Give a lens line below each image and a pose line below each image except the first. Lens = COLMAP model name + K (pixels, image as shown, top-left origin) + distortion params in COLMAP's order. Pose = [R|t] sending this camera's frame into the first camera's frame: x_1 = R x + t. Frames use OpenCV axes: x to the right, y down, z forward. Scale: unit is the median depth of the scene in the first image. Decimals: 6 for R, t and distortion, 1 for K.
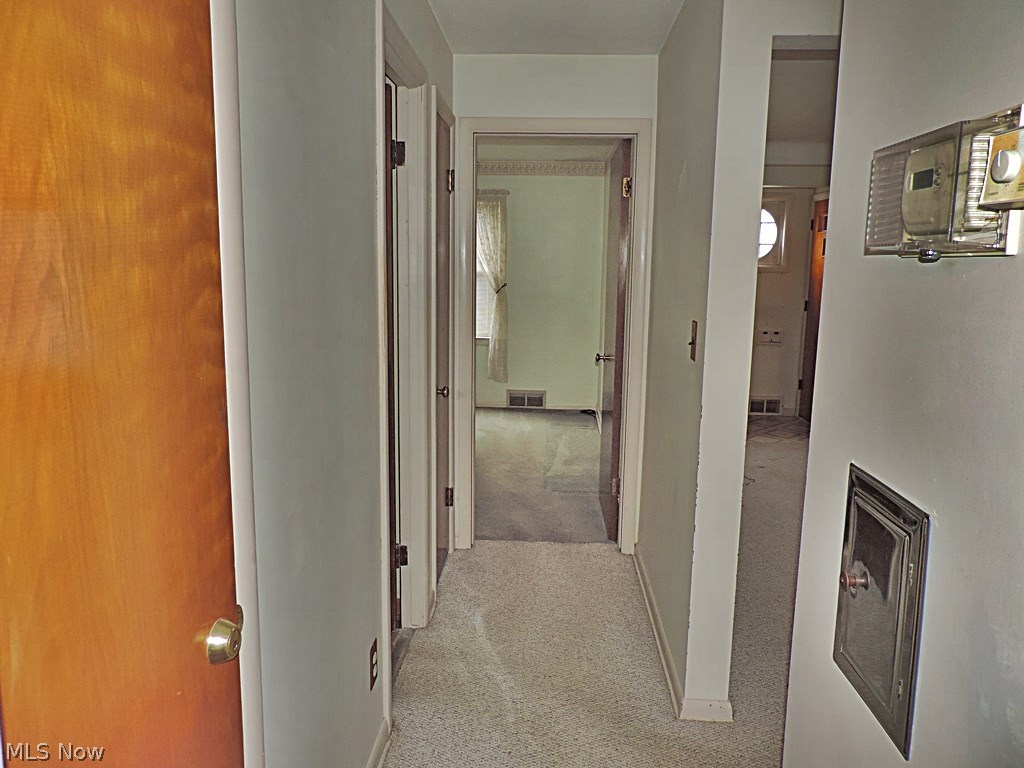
lens RADIAL K [[727.7, 0, 512.3], [0, 727.7, 382.9], [0, 0, 1]] dist [-0.022332, -0.000824]
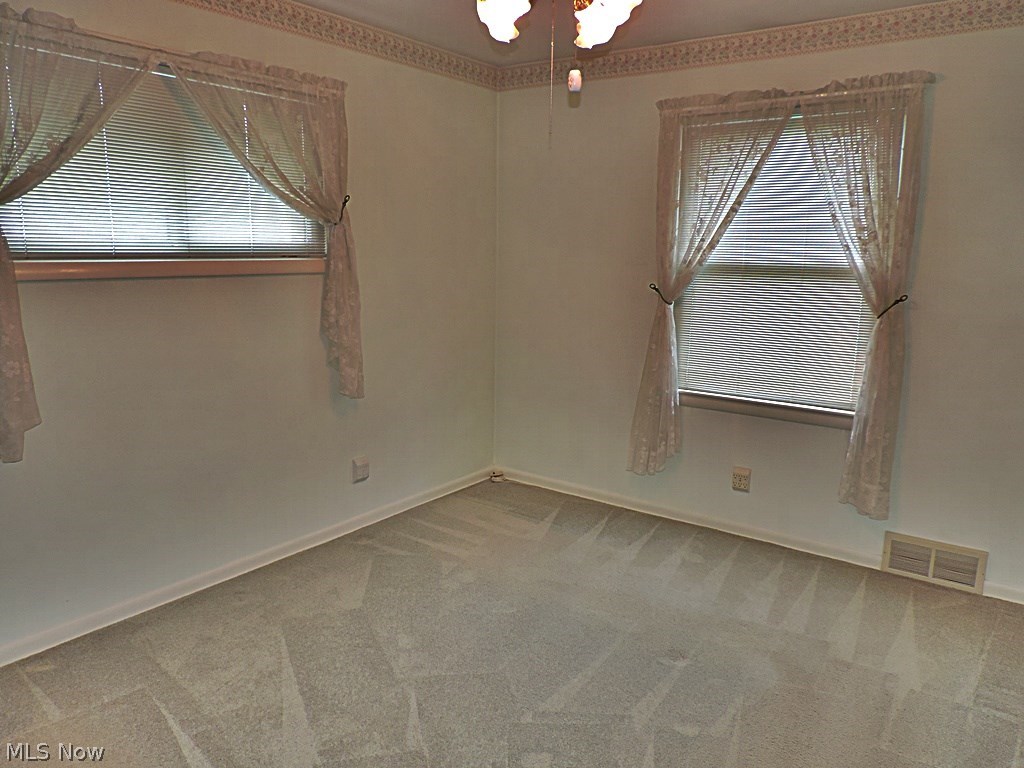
lens RADIAL K [[727.7, 0, 508.2], [0, 727.7, 383.1], [0, 0, 1]] dist [-0.022332, -0.000824]
pose [[0.839969, 0.094884, -0.534275, 0.027063], [-0.083257, 0.995471, 0.045895, -0.084707], [0.536209, 0.005932, 0.844064, 0.512869]]
